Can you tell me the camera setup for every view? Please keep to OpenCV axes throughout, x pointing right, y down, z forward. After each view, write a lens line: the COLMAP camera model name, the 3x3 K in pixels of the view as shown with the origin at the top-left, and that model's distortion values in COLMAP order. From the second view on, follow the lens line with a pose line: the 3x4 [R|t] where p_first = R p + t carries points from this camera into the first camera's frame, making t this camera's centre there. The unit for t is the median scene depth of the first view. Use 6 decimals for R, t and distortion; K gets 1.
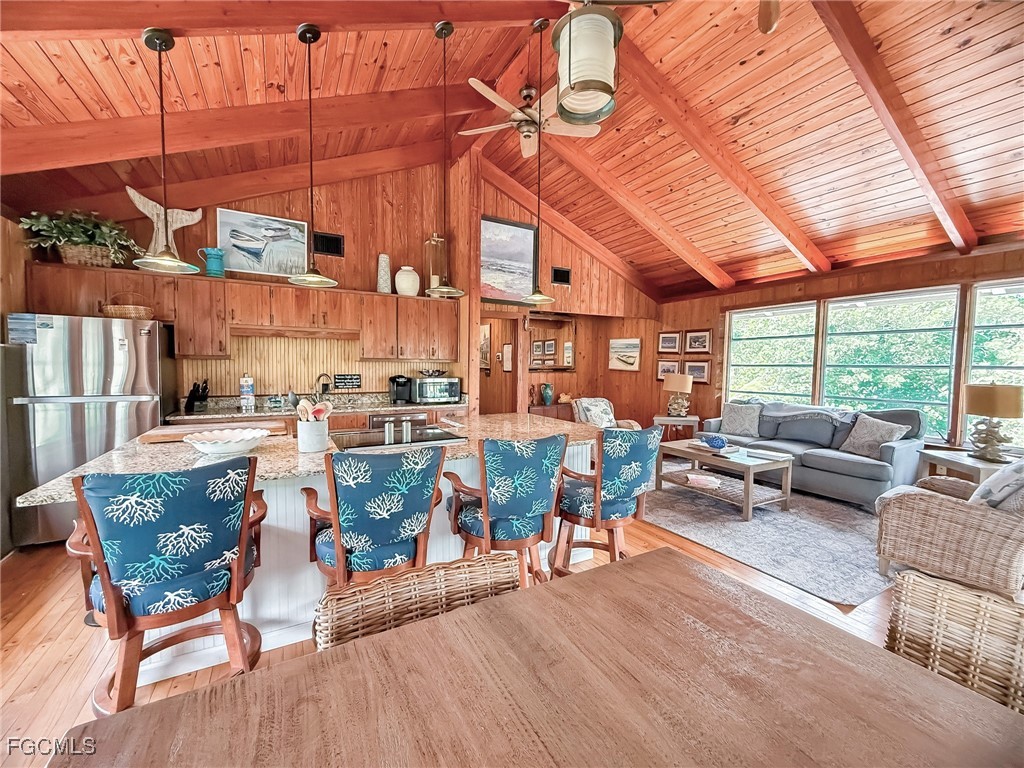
lens RADIAL K [[432.6, 0, 499.9], [0, 432.6, 381.0], [0, 0, 1]] dist [0.000894, -0.000186]
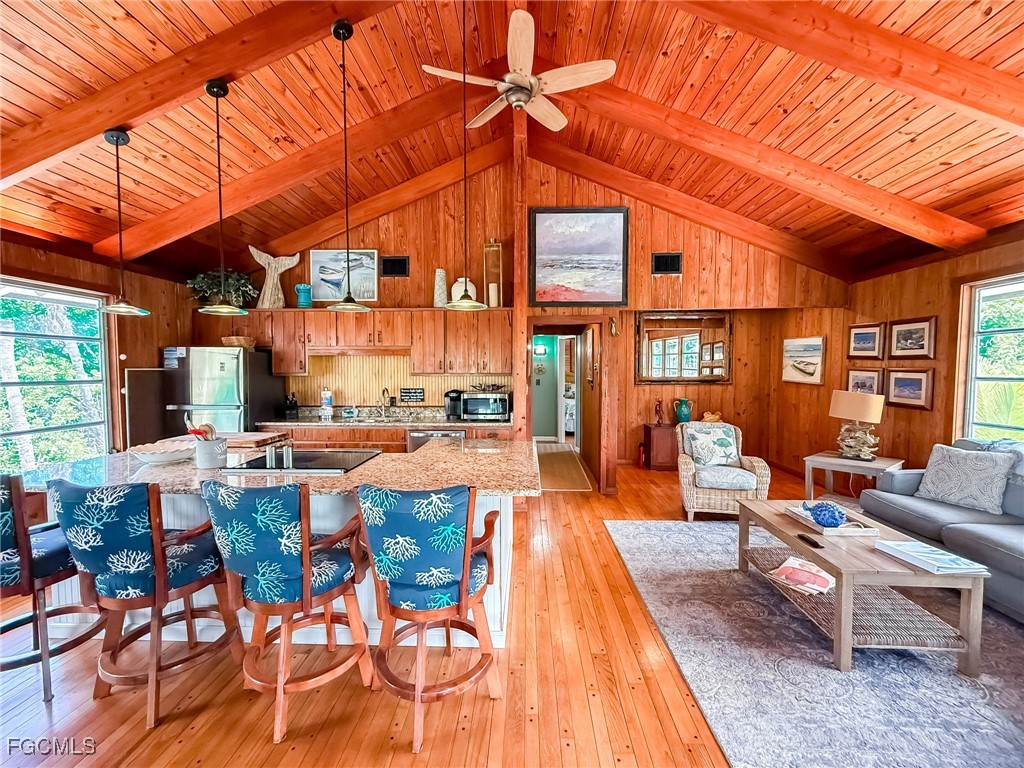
lens RADIAL K [[432.6, 0, 485.2], [0, 432.6, 381.3], [0, 0, 1]] dist [0.000894, -0.000186]
pose [[0.847653, 0.004125, -0.530534, 0.335776], [-0.010158, 0.999913, -0.008455, -0.024194], [0.530453, 0.012556, 0.847621, 0.201395]]
